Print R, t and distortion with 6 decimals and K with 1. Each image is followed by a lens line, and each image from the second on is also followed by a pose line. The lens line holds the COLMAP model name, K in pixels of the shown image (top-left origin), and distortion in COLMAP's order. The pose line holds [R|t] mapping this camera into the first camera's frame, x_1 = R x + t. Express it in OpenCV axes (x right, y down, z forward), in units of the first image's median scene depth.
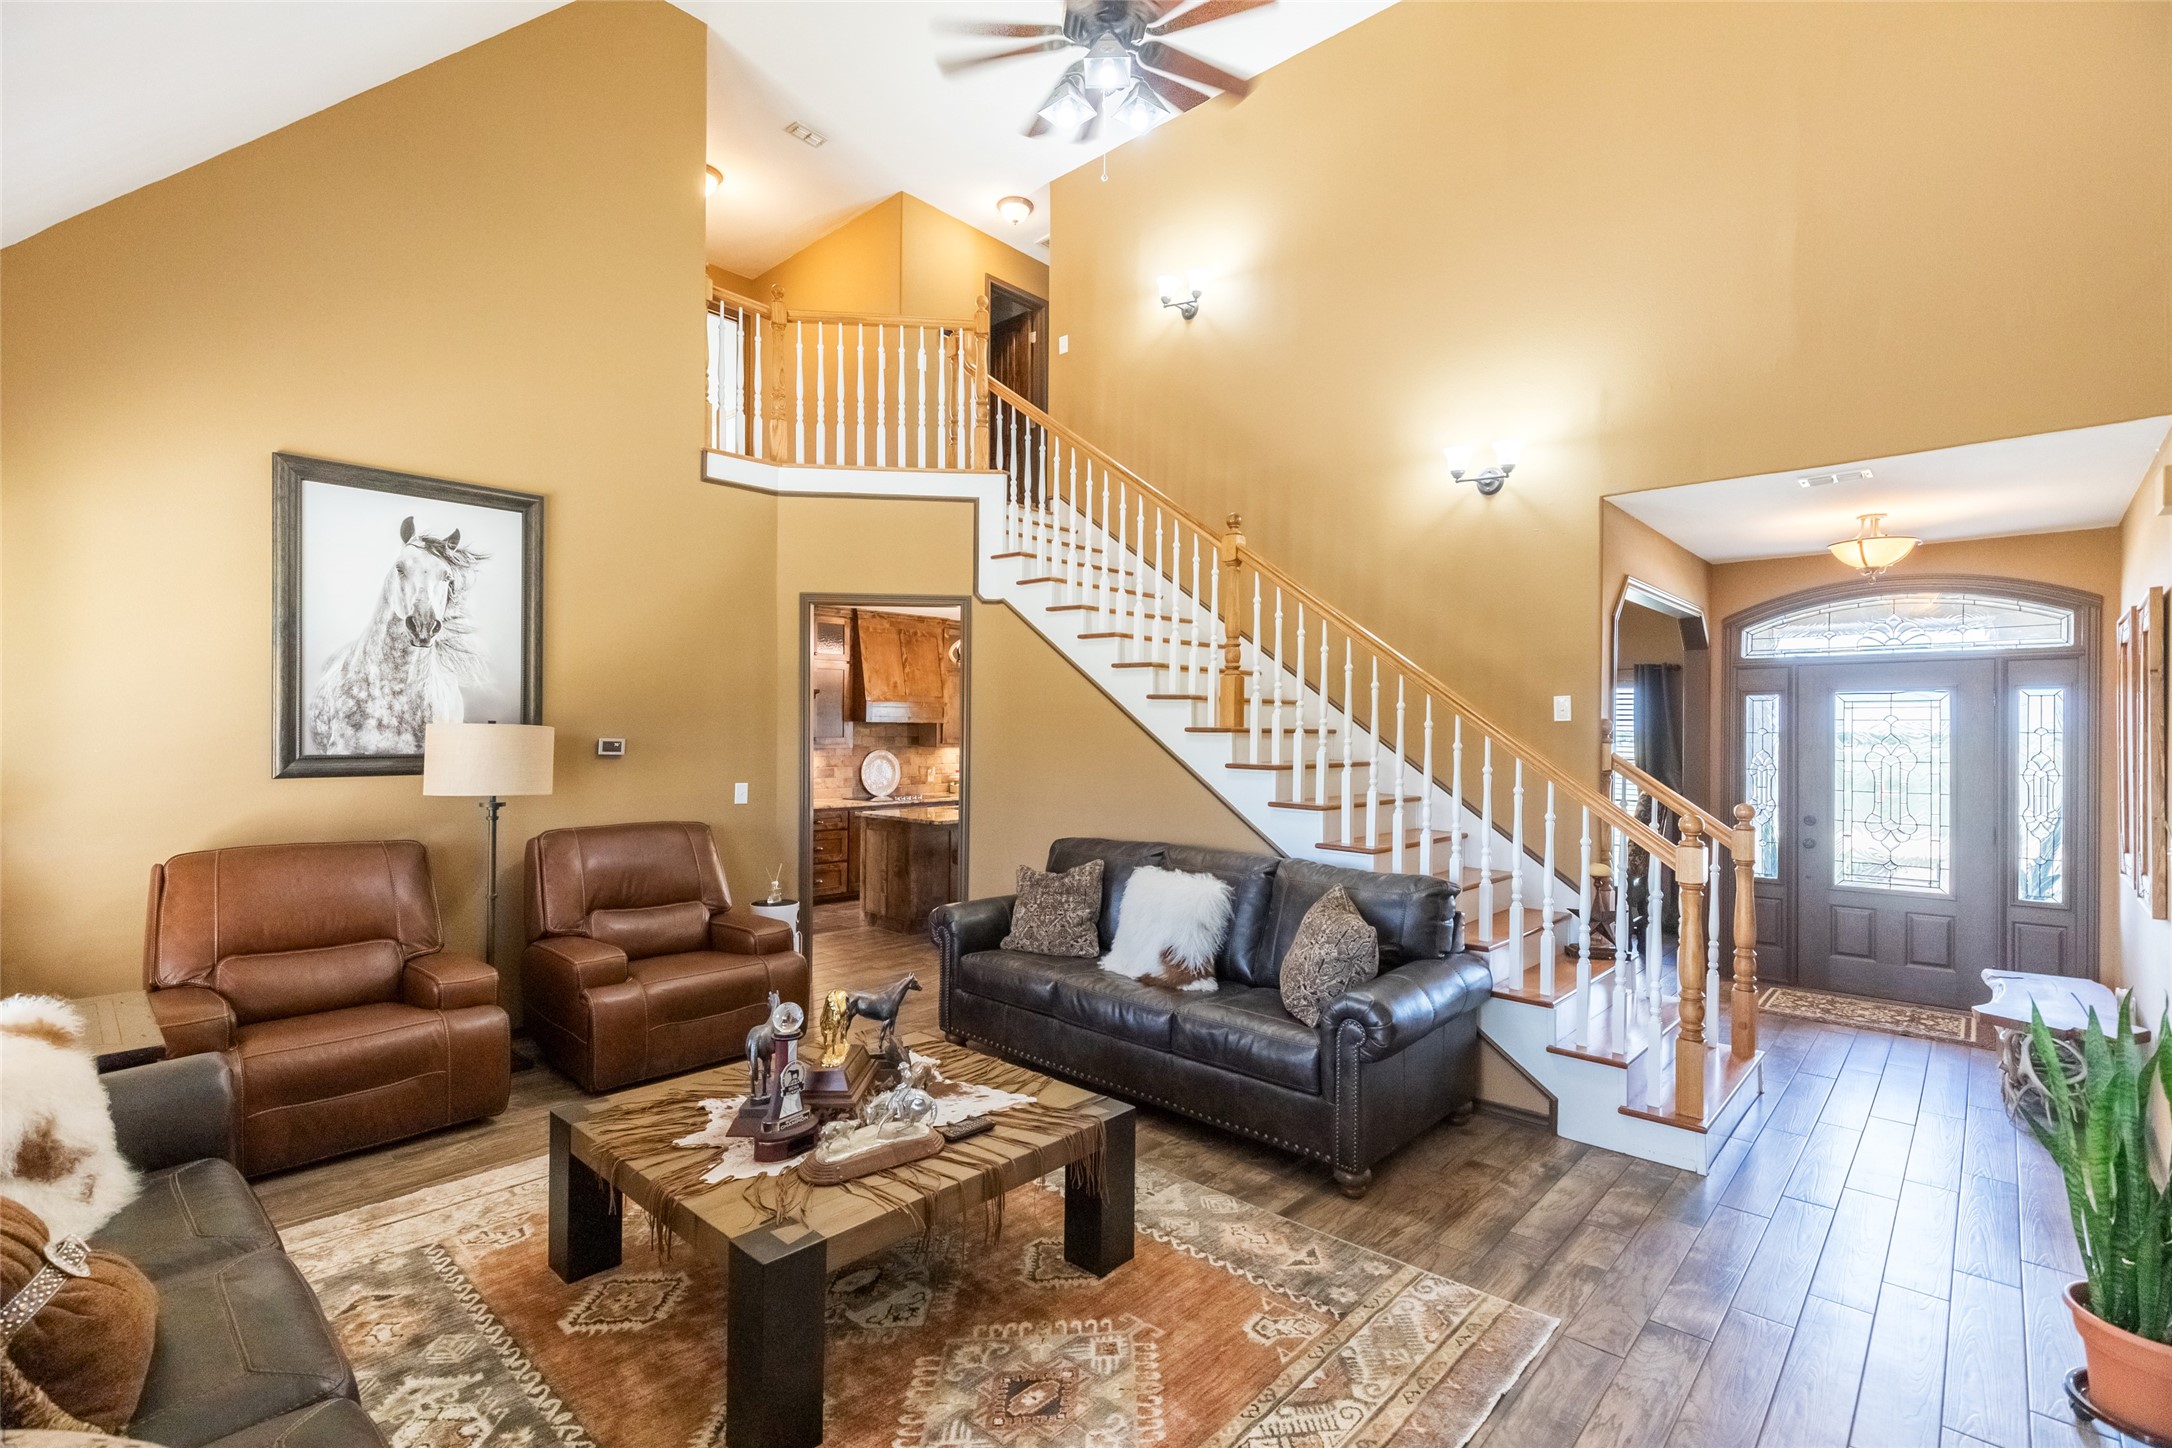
lens RADIAL K [[979.0, 0, 1086.0], [0, 979.0, 724.0], [0, 0, 1]] dist [0.001820, 0.000037]
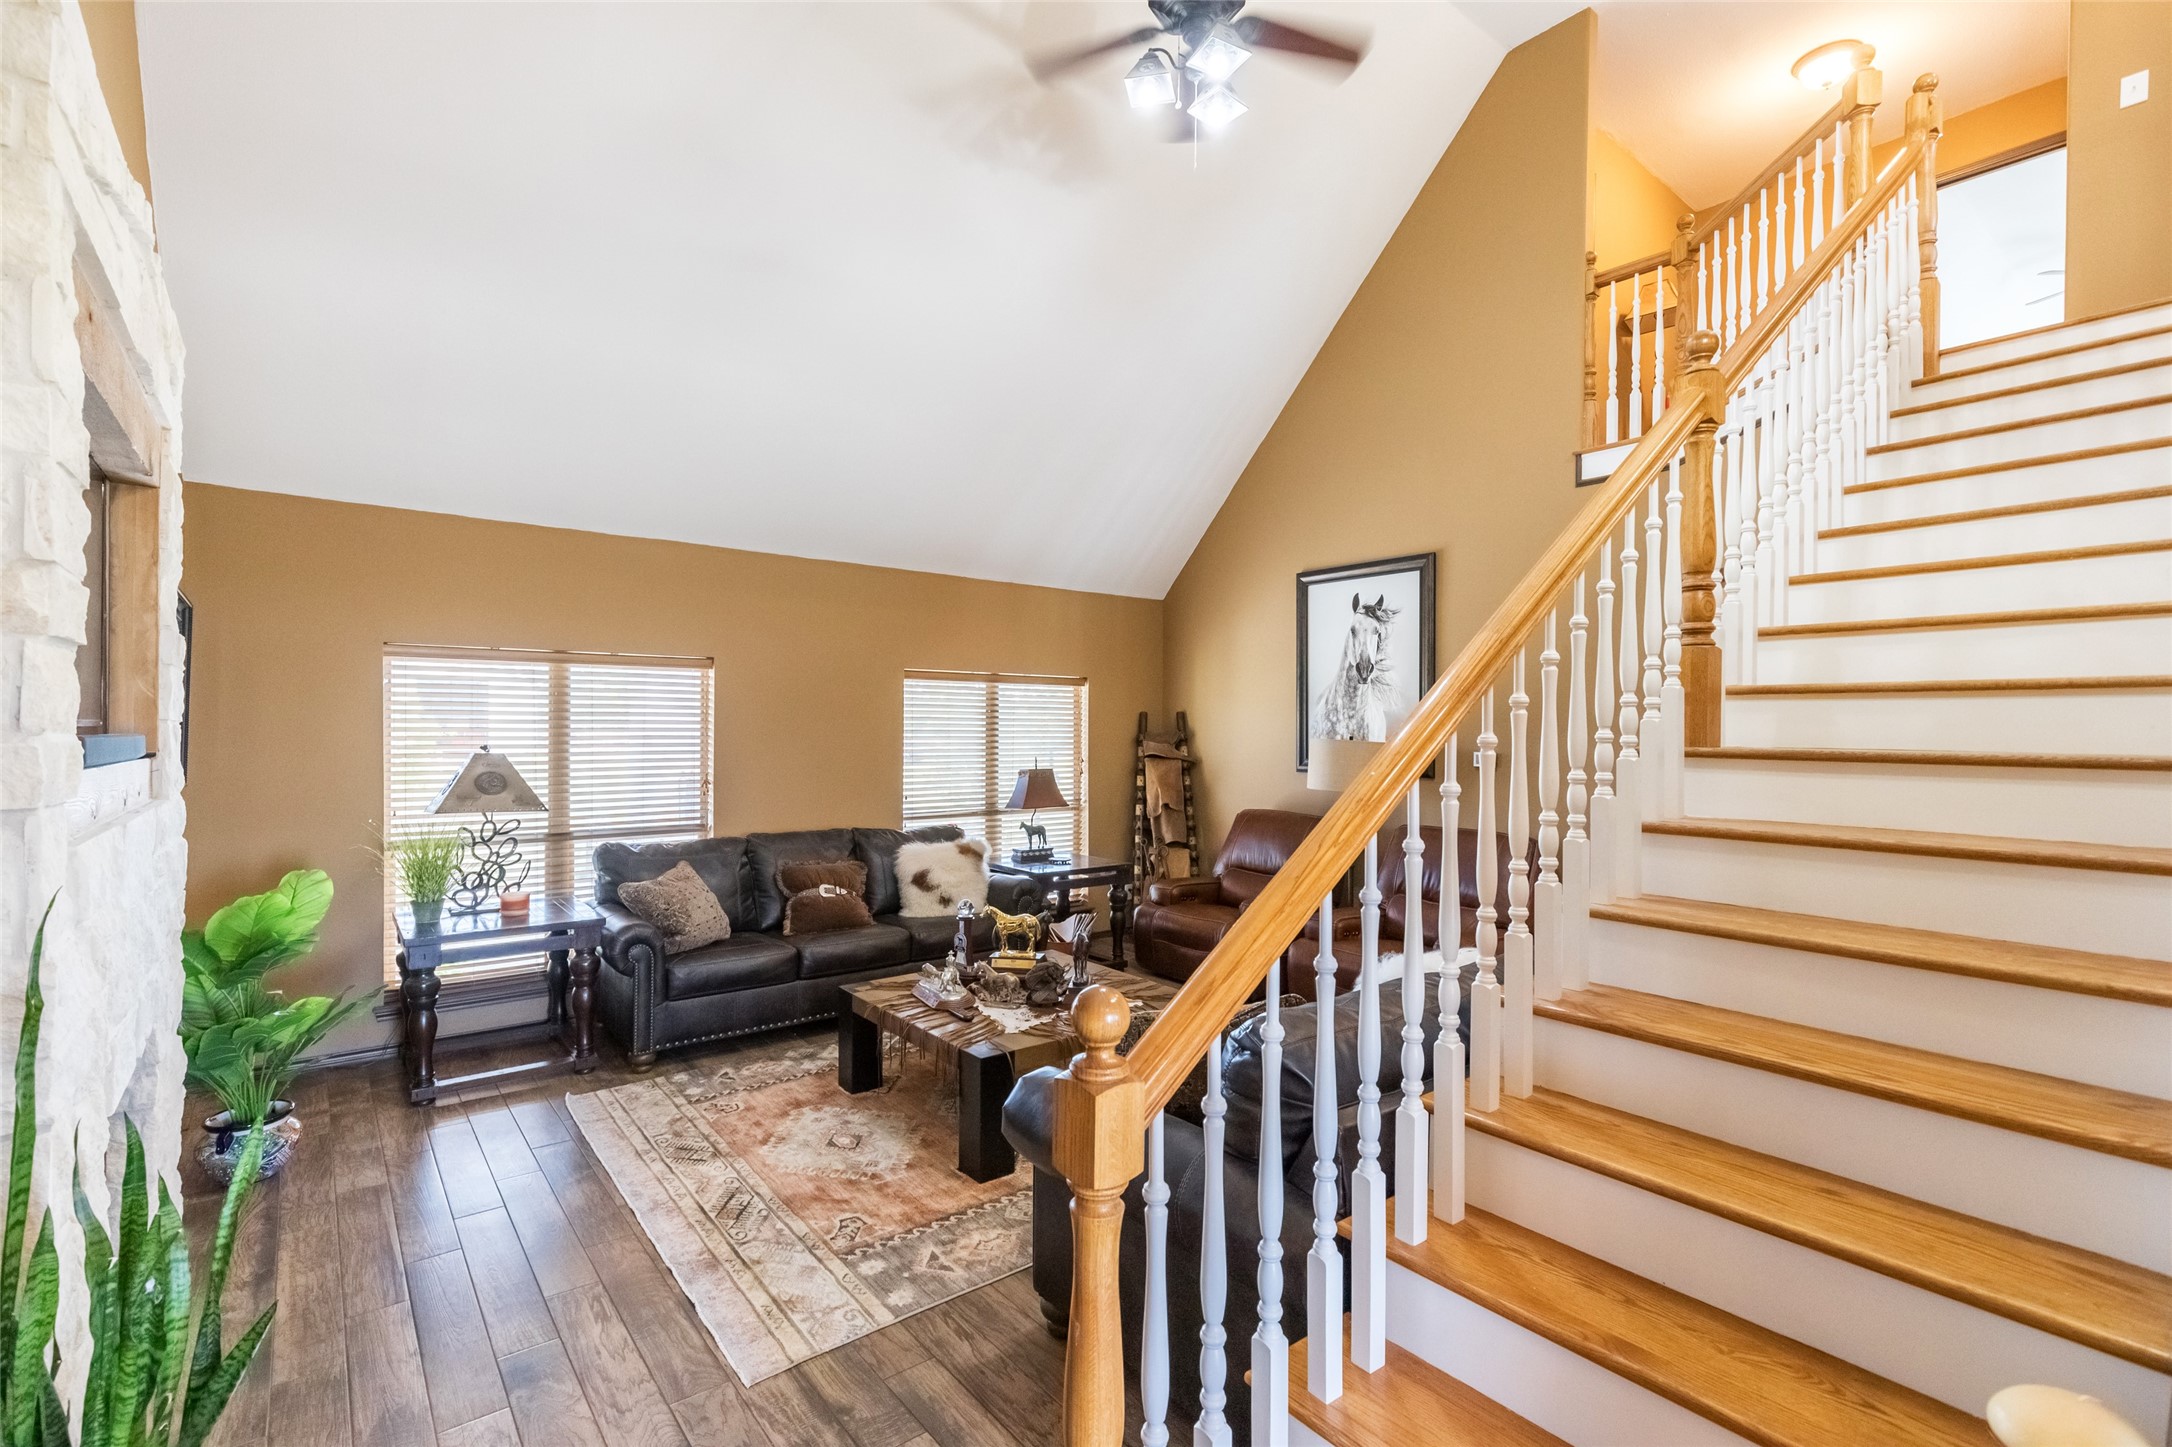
lens RADIAL K [[971.5, 0, 1093.0], [0, 971.5, 729.0], [0, 0, 1]] dist [0.002861, 0.000085]
pose [[-0.141579, -0.007635, -0.989897, 0.768929], [-0.004011, 0.999966, -0.007139, -0.002624], [0.989919, 0.002960, -0.141605, 0.827196]]
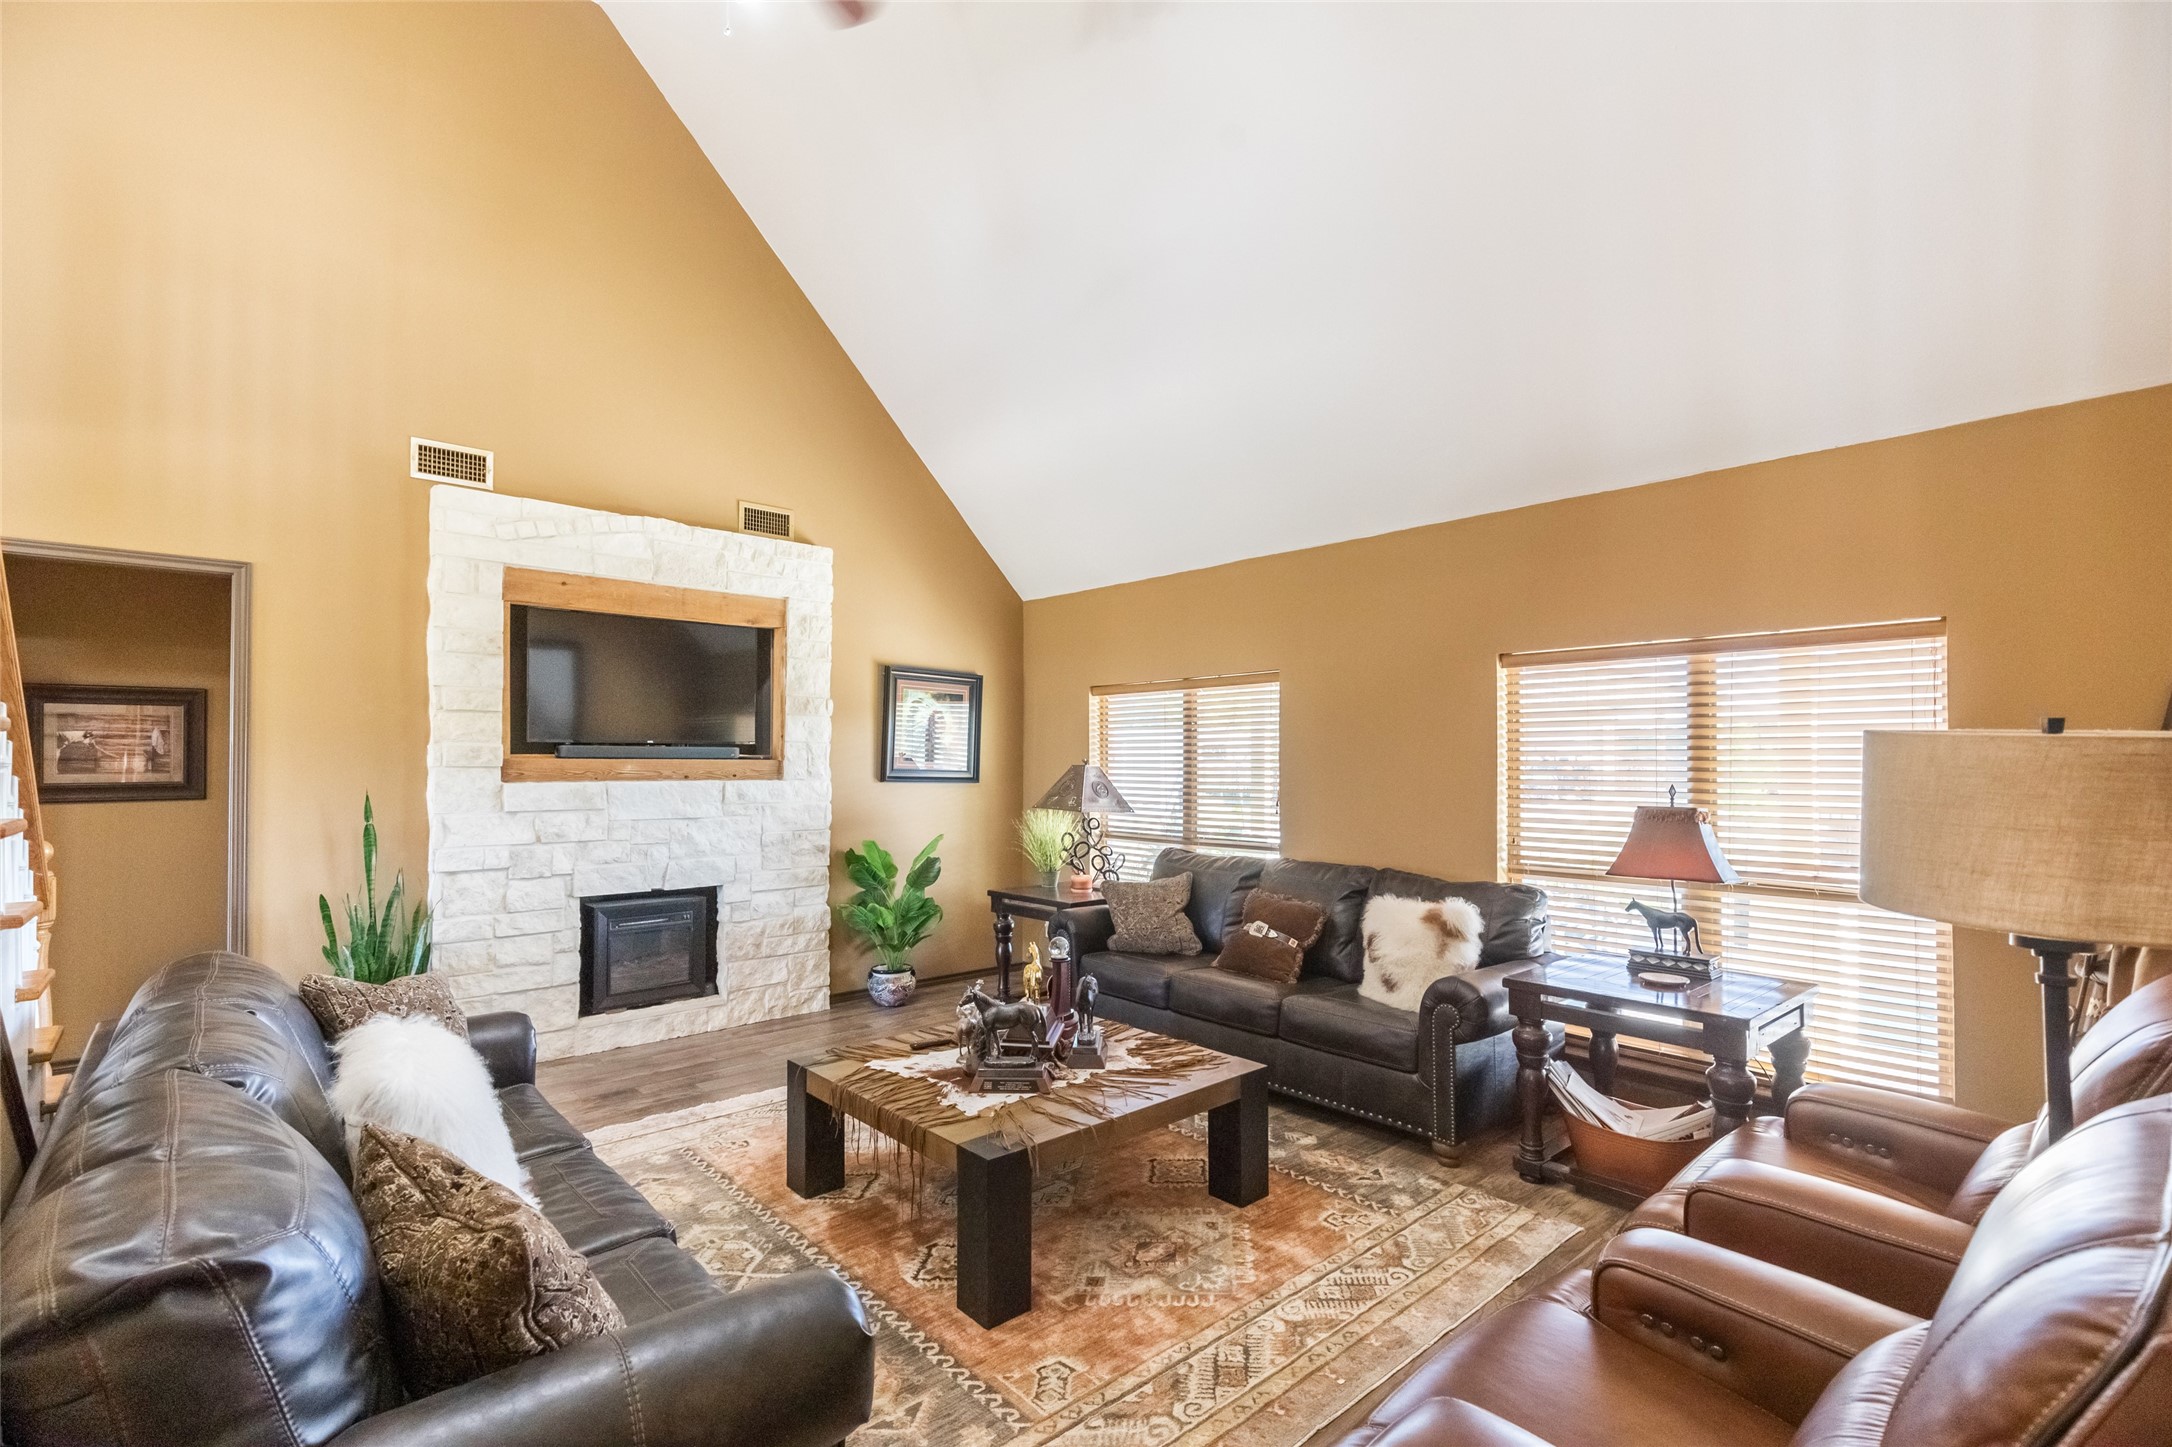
lens RADIAL K [[986.5, 0, 1083.9], [0, 986.5, 736.6], [0, 0, 1]] dist [0.004416, -0.000070]
pose [[-0.995899, -0.005819, 0.090286, -0.265142], [-0.008457, 0.999548, -0.028866, 0.018200], [-0.090077, -0.029511, -0.995497, 1.385143]]
